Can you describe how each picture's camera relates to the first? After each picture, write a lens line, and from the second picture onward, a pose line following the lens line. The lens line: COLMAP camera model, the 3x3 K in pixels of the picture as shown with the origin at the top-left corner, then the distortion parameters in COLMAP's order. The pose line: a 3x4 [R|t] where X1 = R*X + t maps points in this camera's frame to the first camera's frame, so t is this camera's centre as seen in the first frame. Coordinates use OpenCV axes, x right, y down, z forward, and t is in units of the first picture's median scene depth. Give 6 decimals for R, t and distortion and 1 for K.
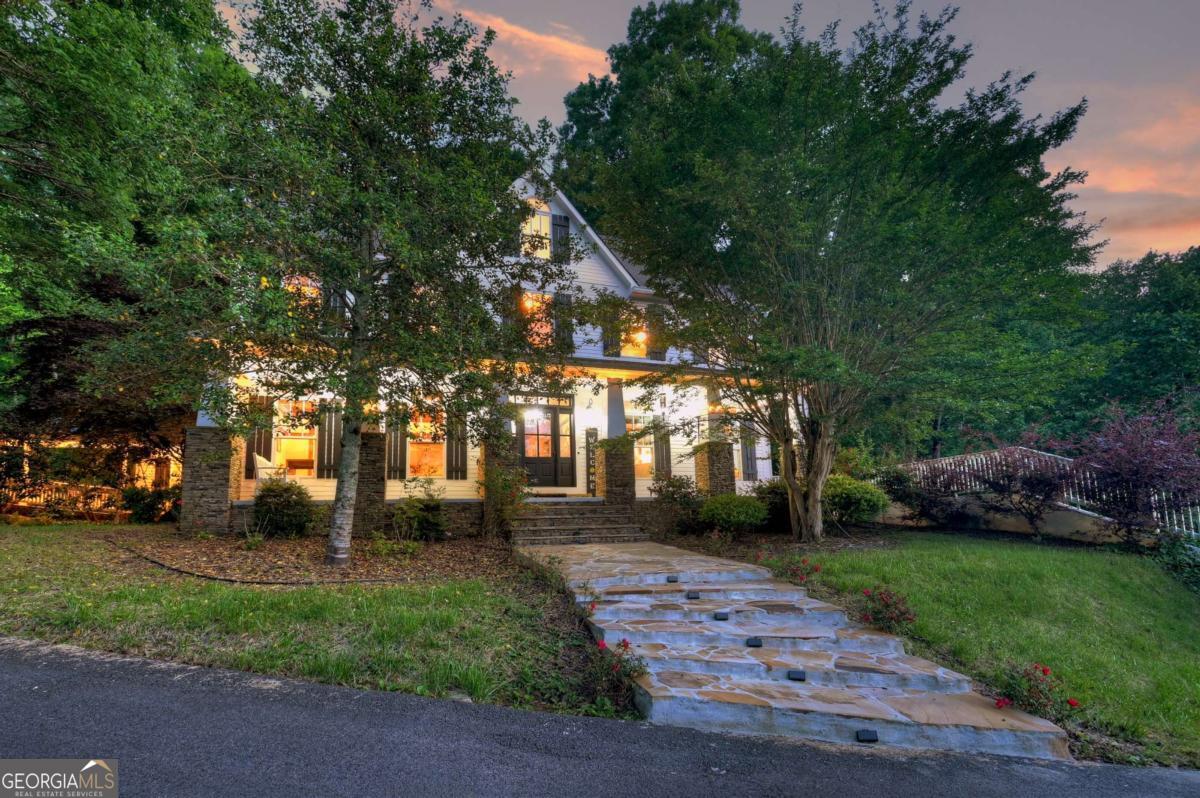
lens RADIAL K [[525.5, 0, 538.1], [0, 525.5, 454.9], [0, 0, 1]] dist [0.001247, -0.018145]
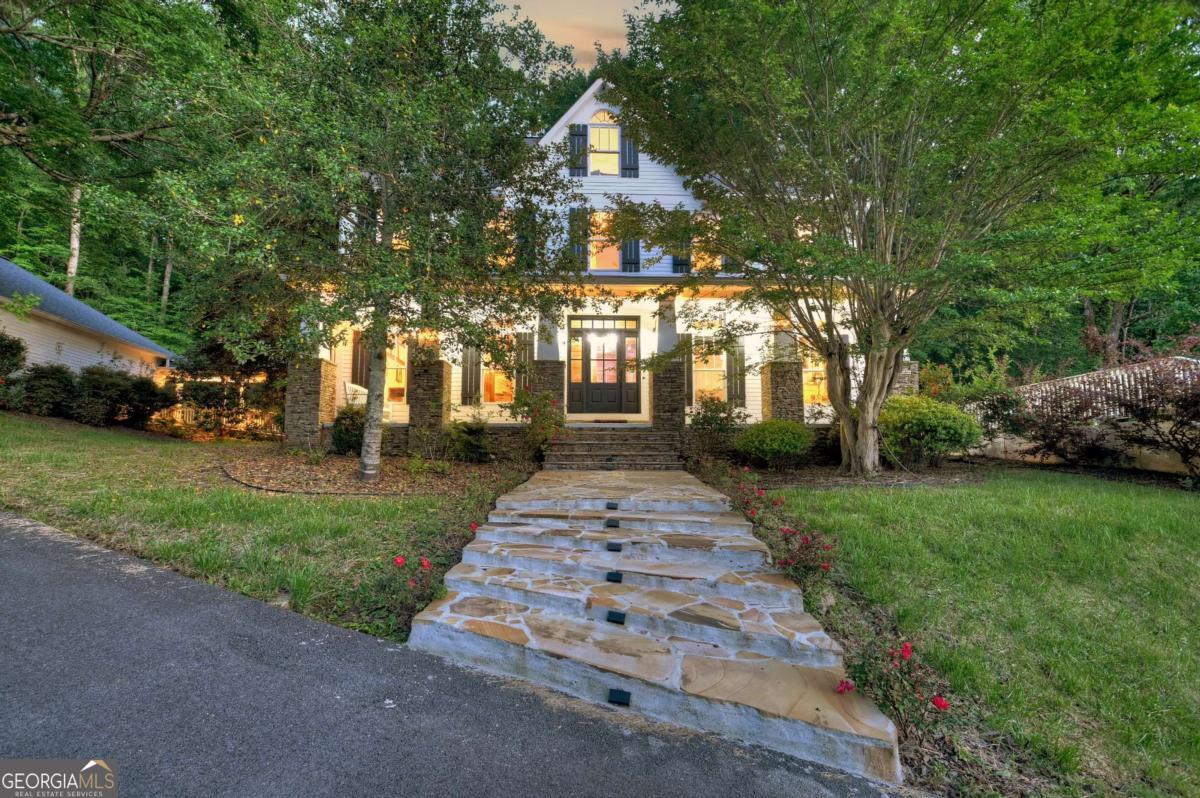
lens RADIAL K [[518.0, 0, 600.0], [0, 518.0, 399.0], [0, 0, 1]] dist [-0.009584, -0.000252]
pose [[0.962937, -0.003762, -0.269700, 0.360616], [0.008091, 0.999856, 0.014941, 0.028568], [0.269604, -0.016570, 0.962829, 0.100629]]
